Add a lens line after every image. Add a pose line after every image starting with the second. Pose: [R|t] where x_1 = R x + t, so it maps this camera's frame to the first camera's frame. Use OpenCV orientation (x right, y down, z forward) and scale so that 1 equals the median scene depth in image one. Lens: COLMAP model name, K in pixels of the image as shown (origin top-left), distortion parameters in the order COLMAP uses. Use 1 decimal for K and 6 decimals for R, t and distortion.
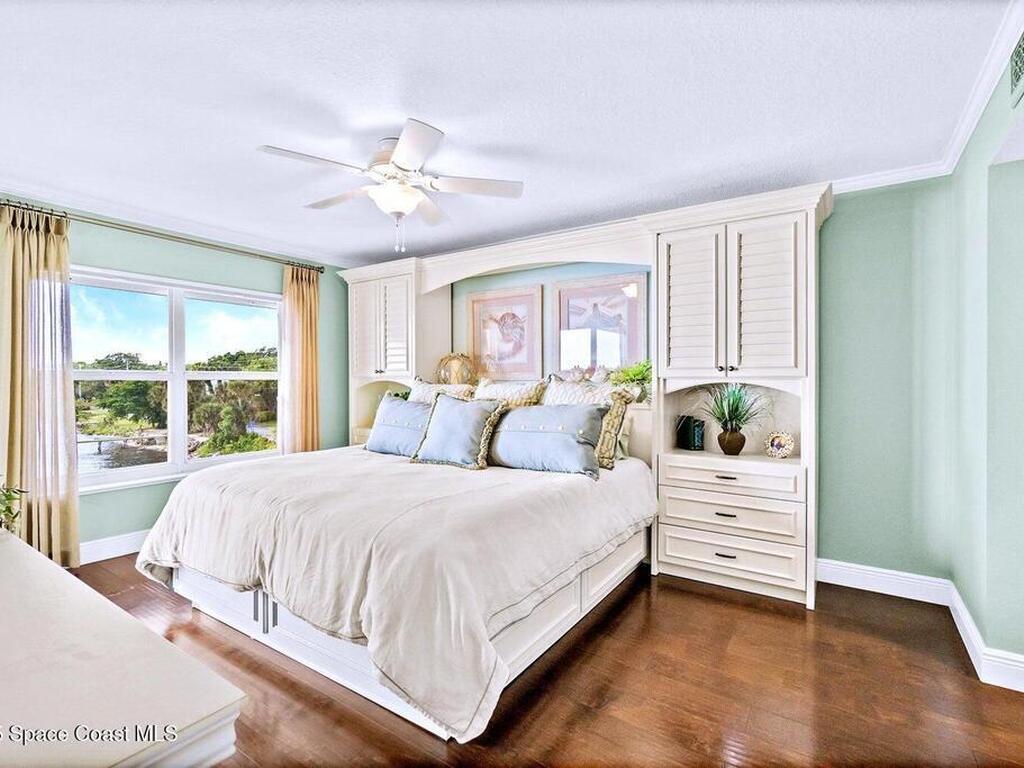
lens RADIAL K [[497.9, 0, 509.4], [0, 497.9, 369.1], [0, 0, 1]] dist [-0.010875, 0.000415]
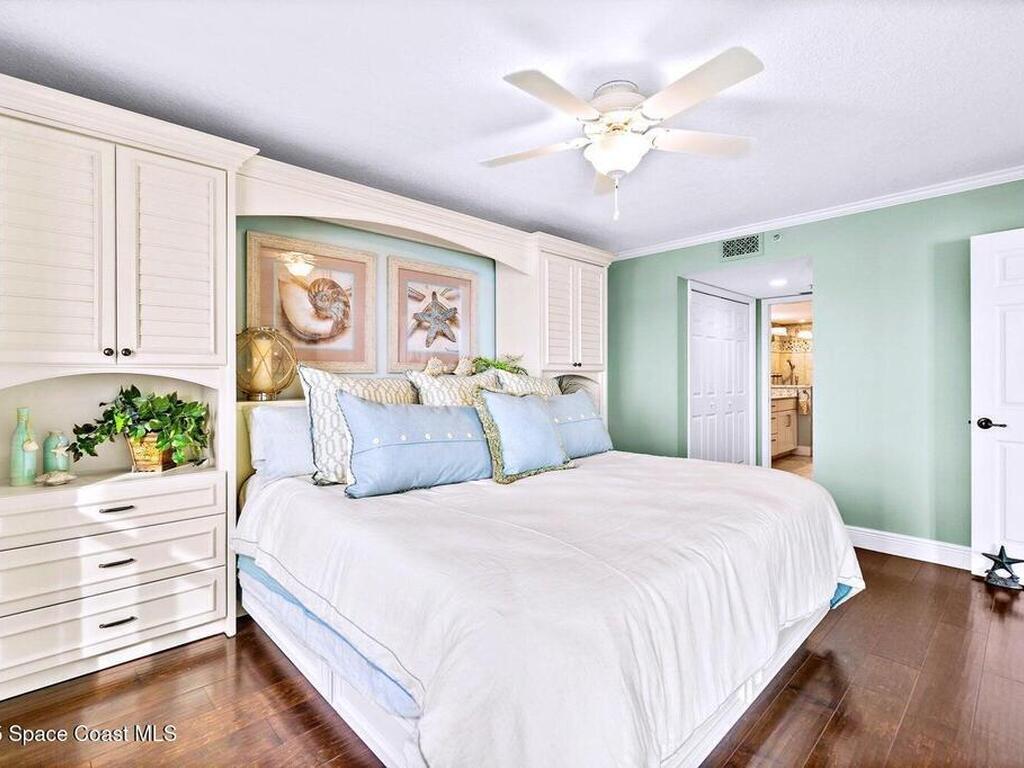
lens RADIAL K [[497.9, 0, 509.4], [0, 497.9, 369.1], [0, 0, 1]] dist [-0.010875, 0.000415]
pose [[0.210886, 0.001709, 0.977509, -0.665806], [-0.026724, 0.999635, 0.004018, 0.007564], [-0.977145, -0.026970, 0.210855, 0.598099]]
